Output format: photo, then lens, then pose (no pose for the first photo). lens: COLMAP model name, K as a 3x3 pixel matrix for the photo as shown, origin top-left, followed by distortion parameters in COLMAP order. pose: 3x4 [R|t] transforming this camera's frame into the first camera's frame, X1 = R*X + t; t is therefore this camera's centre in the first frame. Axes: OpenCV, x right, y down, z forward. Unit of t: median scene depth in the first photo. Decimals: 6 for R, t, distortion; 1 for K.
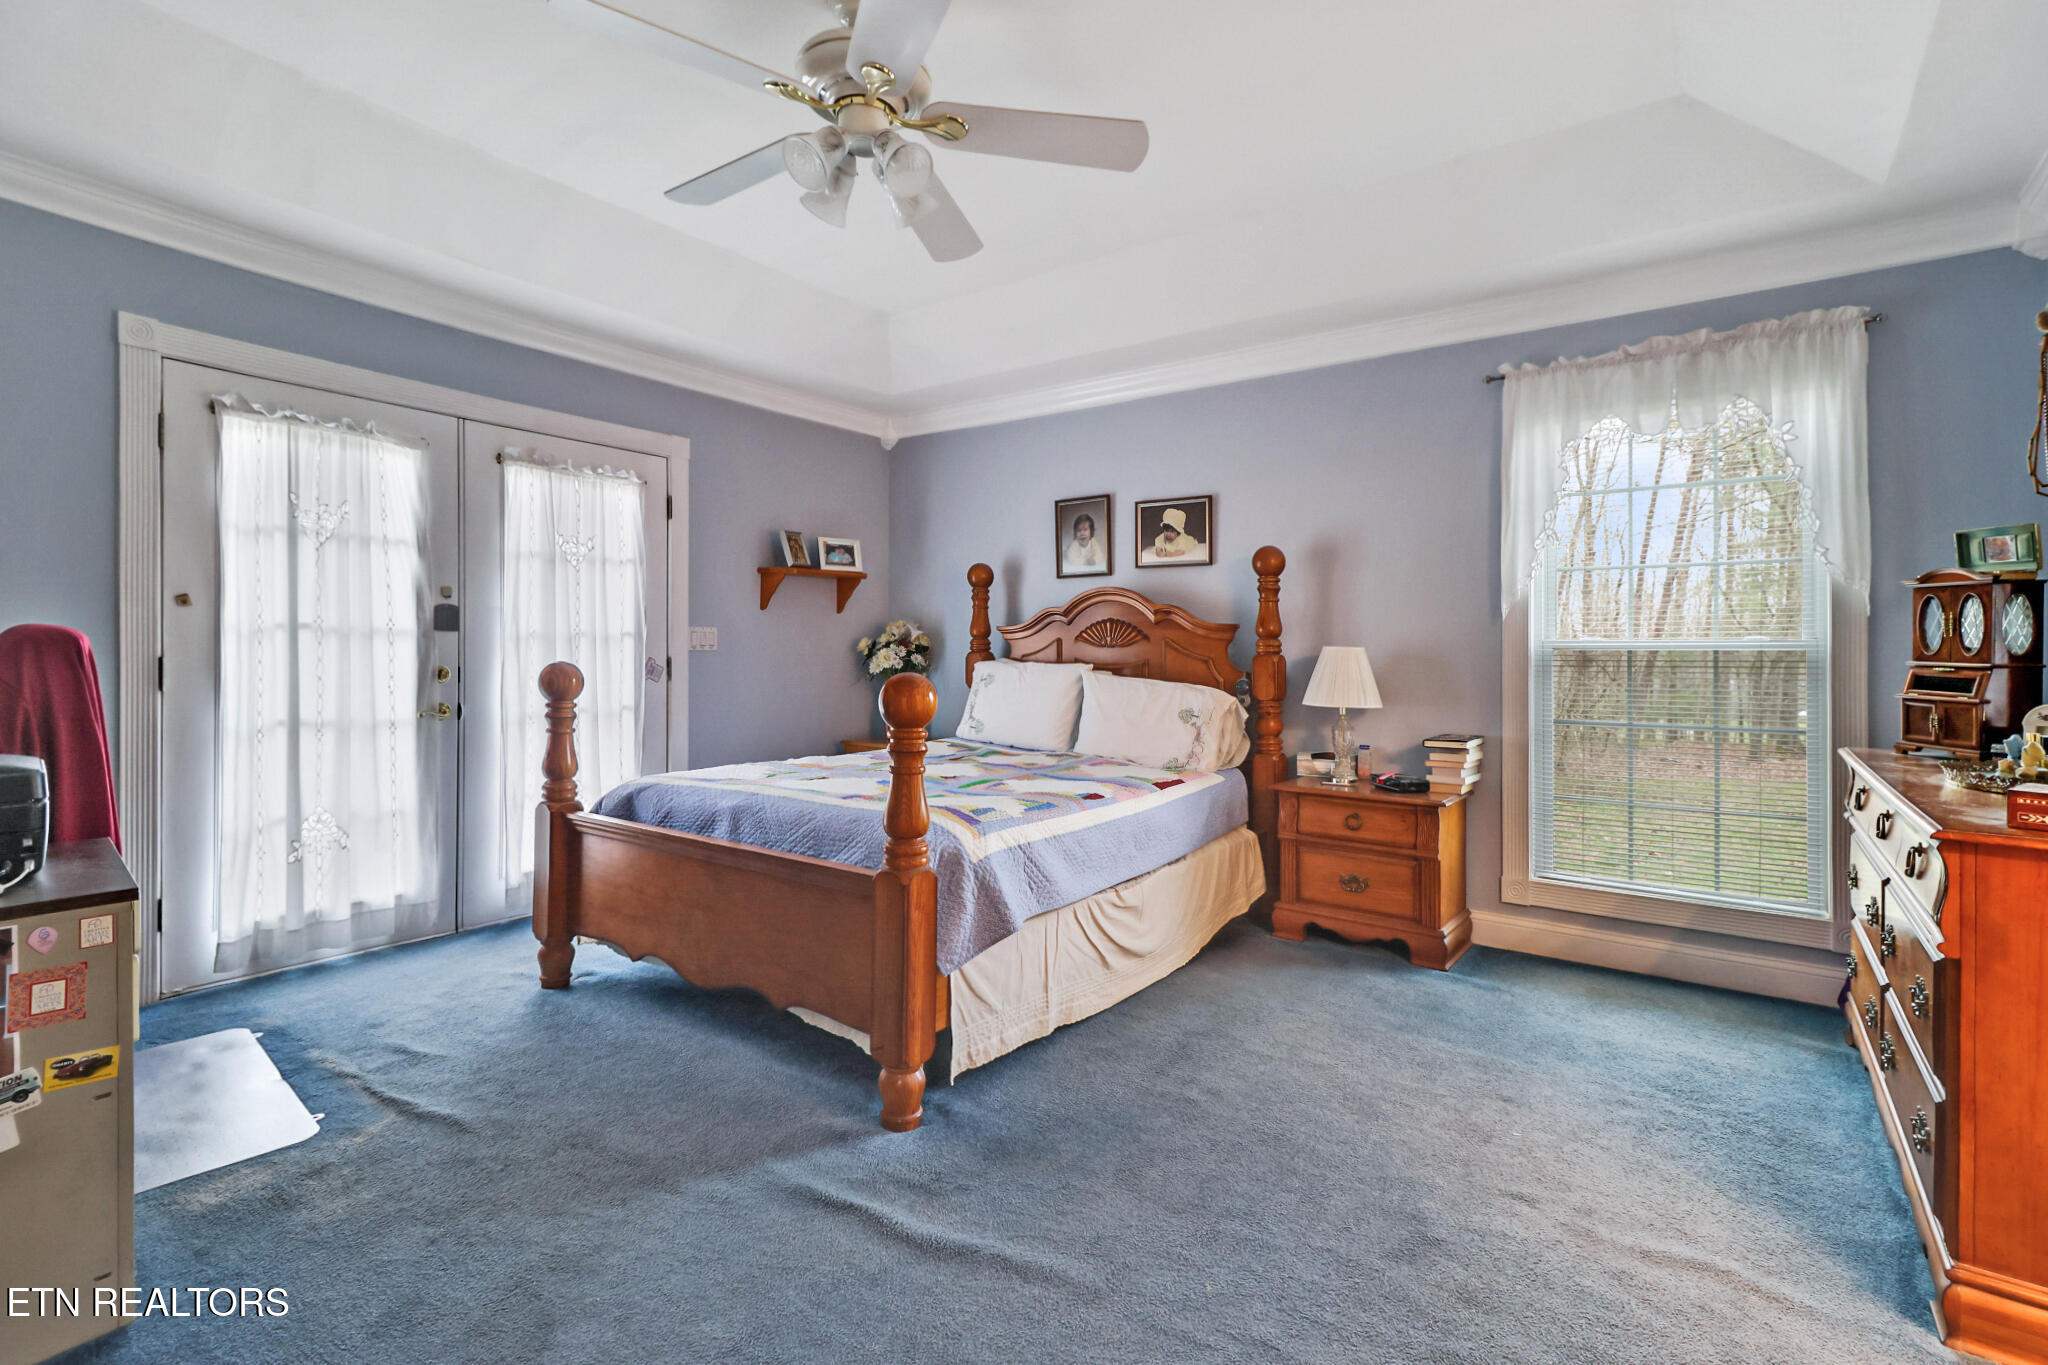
lens RADIAL K [[940.9, 0, 1044.5], [0, 940.9, 650.0], [0, 0, 1]] dist [0.000537, -0.000399]
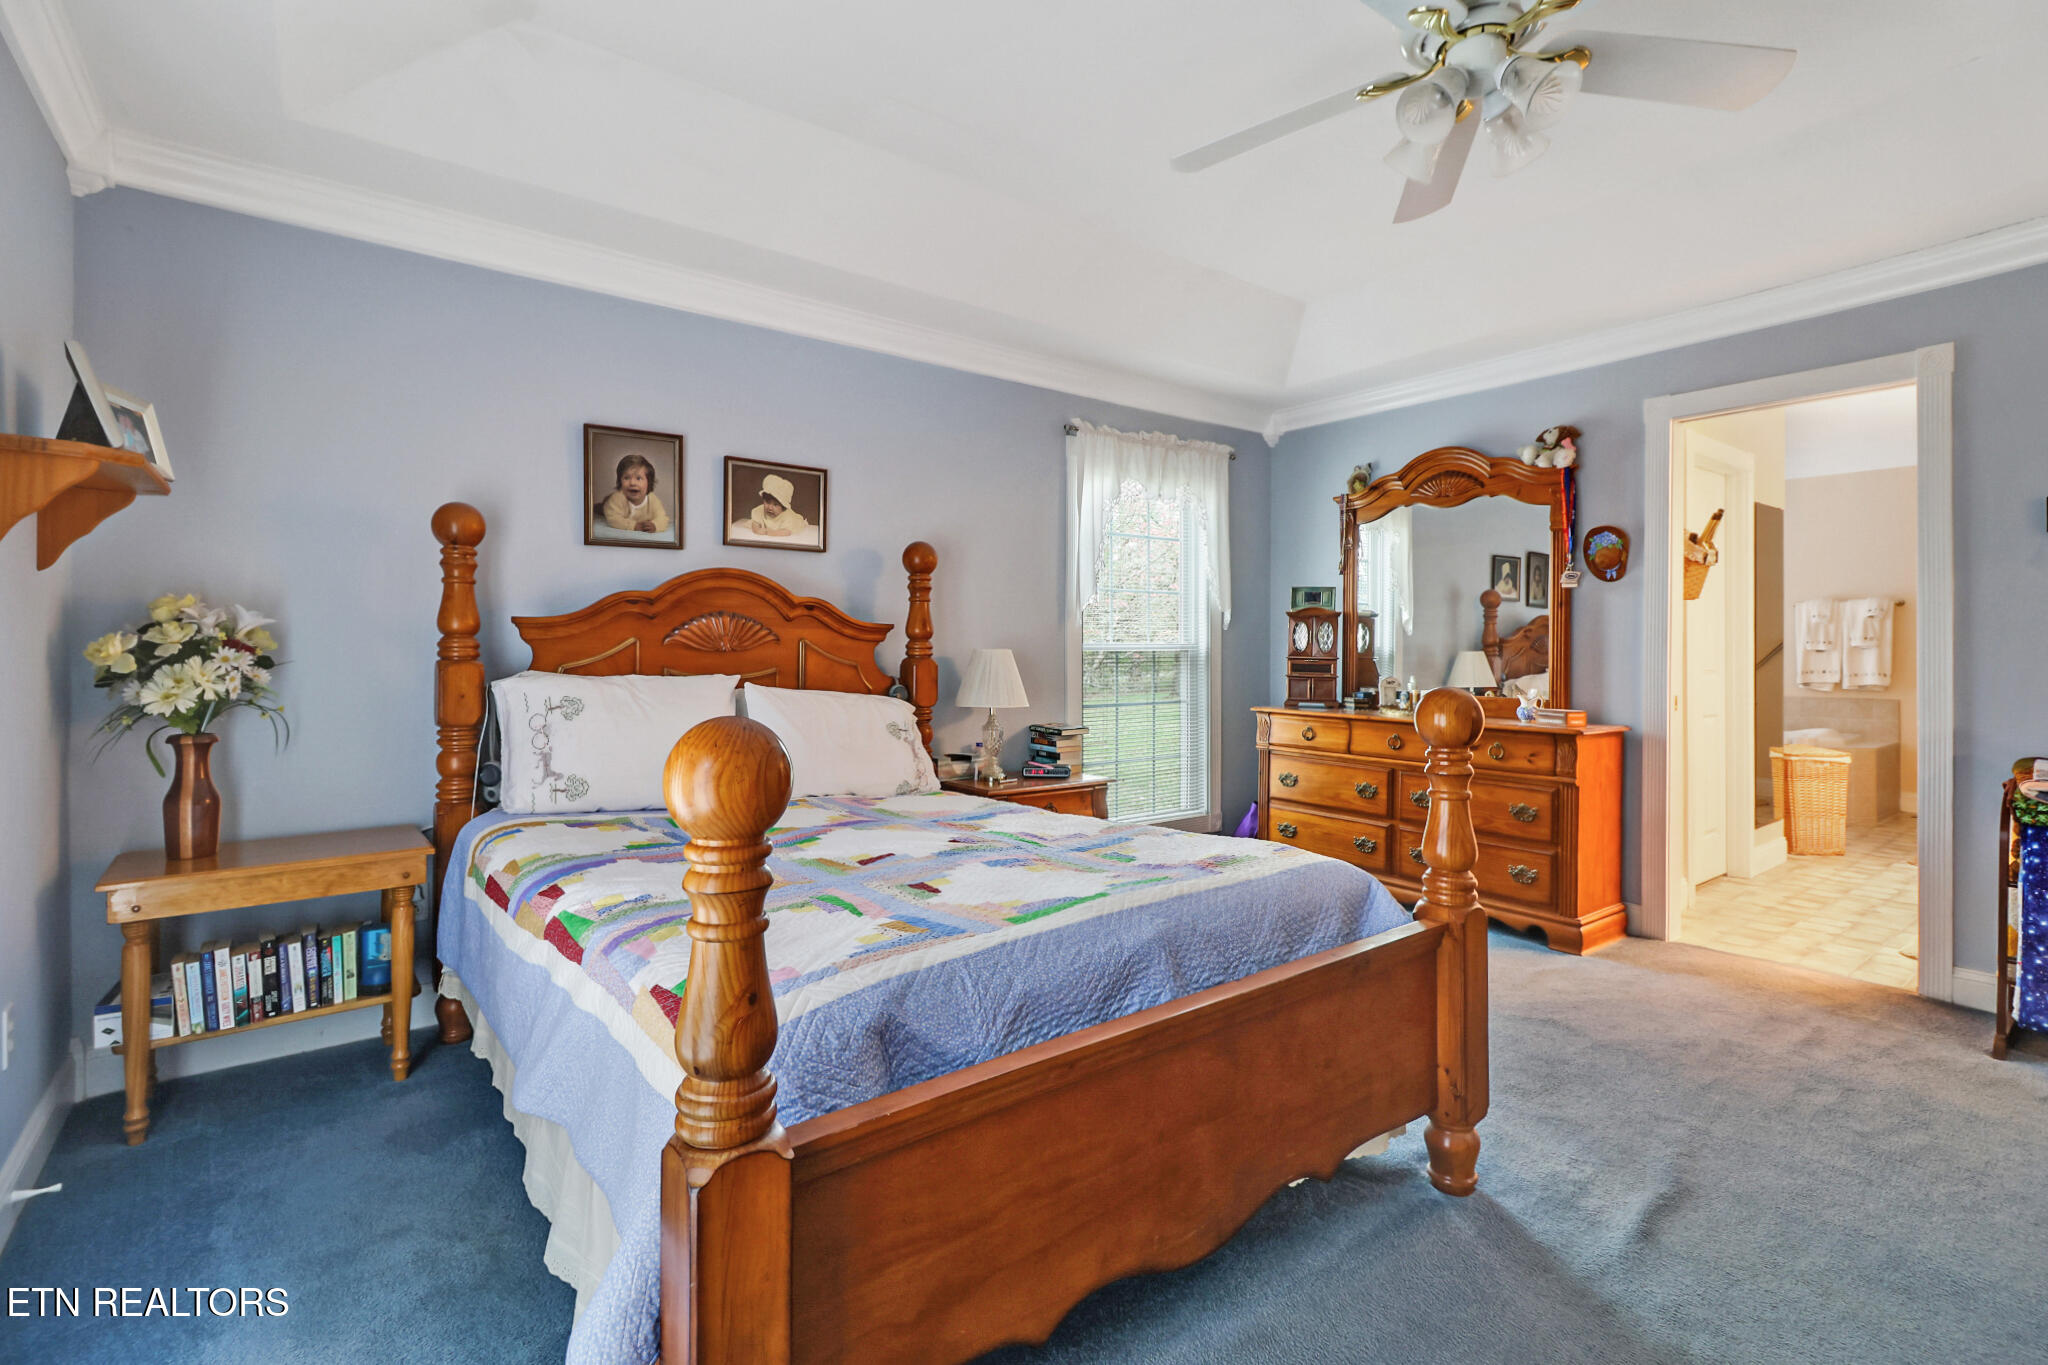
lens RADIAL K [[940.9, 0, 1044.5], [0, 940.9, 650.0], [0, 0, 1]] dist [0.000537, -0.000399]
pose [[0.285261, -0.007934, 0.958417, -0.573174], [0.000039, 0.999966, 0.008266, -0.009955], [-0.958450, -0.002321, 0.285252, 0.568379]]
